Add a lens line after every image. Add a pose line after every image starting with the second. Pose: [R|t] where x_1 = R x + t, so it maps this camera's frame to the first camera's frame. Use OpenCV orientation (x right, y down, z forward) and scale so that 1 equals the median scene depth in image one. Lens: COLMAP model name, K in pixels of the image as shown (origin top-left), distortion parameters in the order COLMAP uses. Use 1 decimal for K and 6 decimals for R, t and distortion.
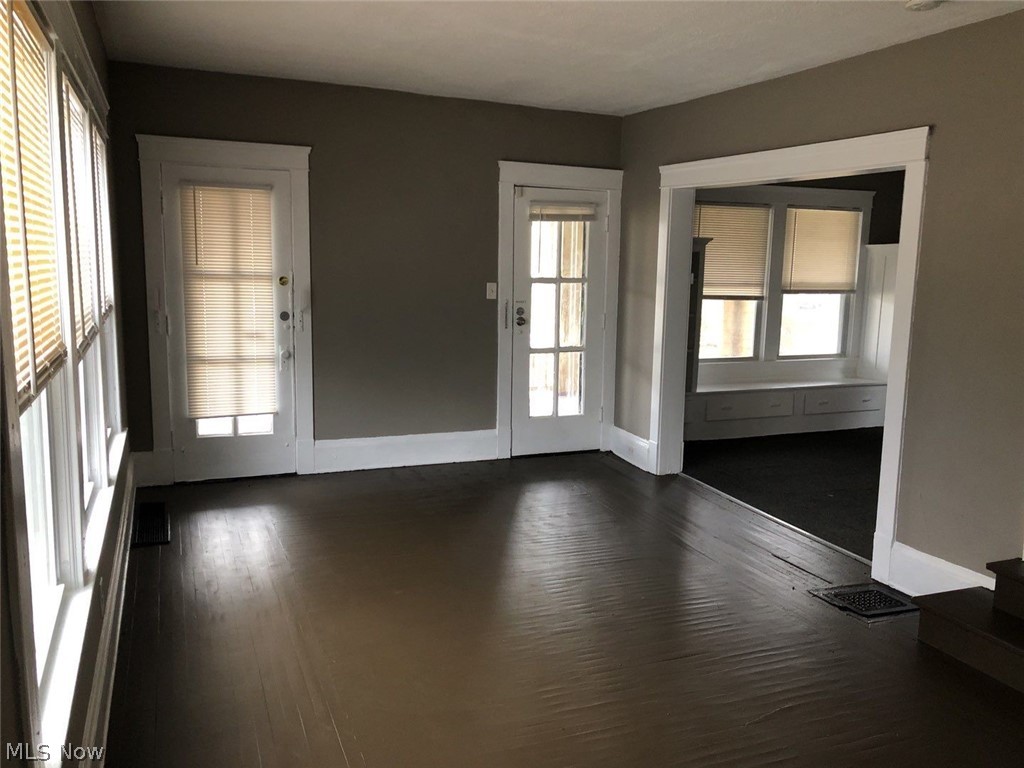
lens RADIAL K [[826.5, 0, 512.0], [0, 826.5, 384.0], [0, 0, 1]] dist [0.112009, -0.264441]
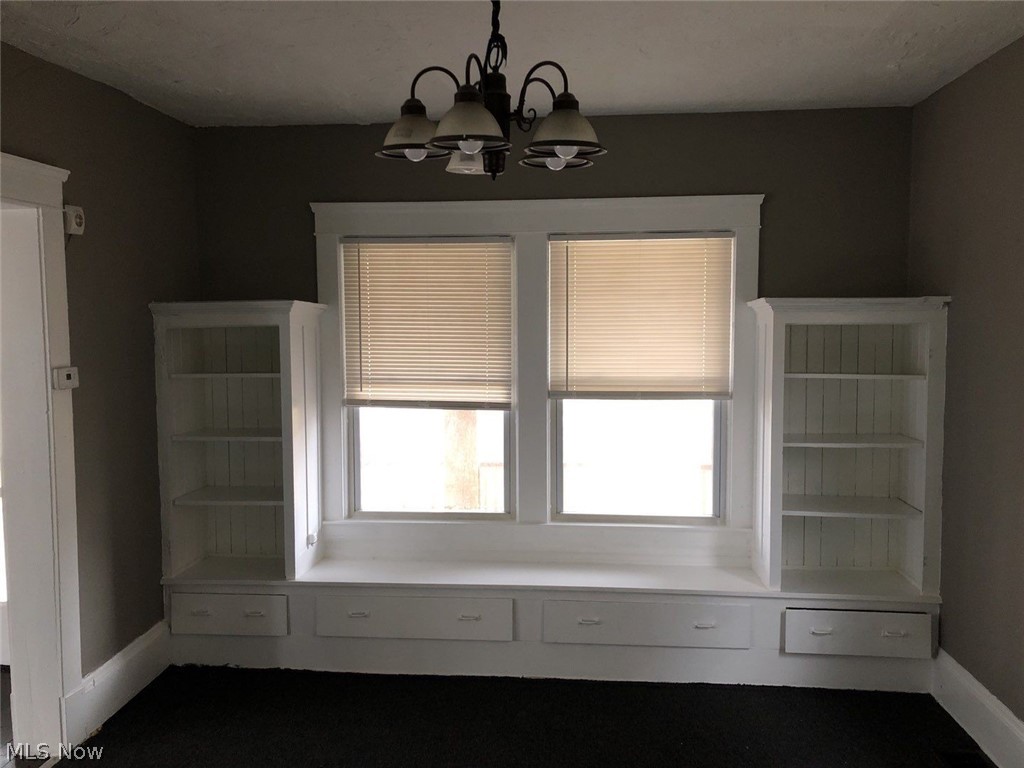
lens RADIAL K [[826.5, 0, 512.0], [0, 826.5, 384.0], [0, 0, 1]] dist [0.112009, -0.264441]
pose [[0.885771, 0.008428, -0.464045, 0.629630], [-0.049316, 0.995884, -0.076046, -0.087879], [0.461494, 0.090245, 0.882541, 0.600690]]
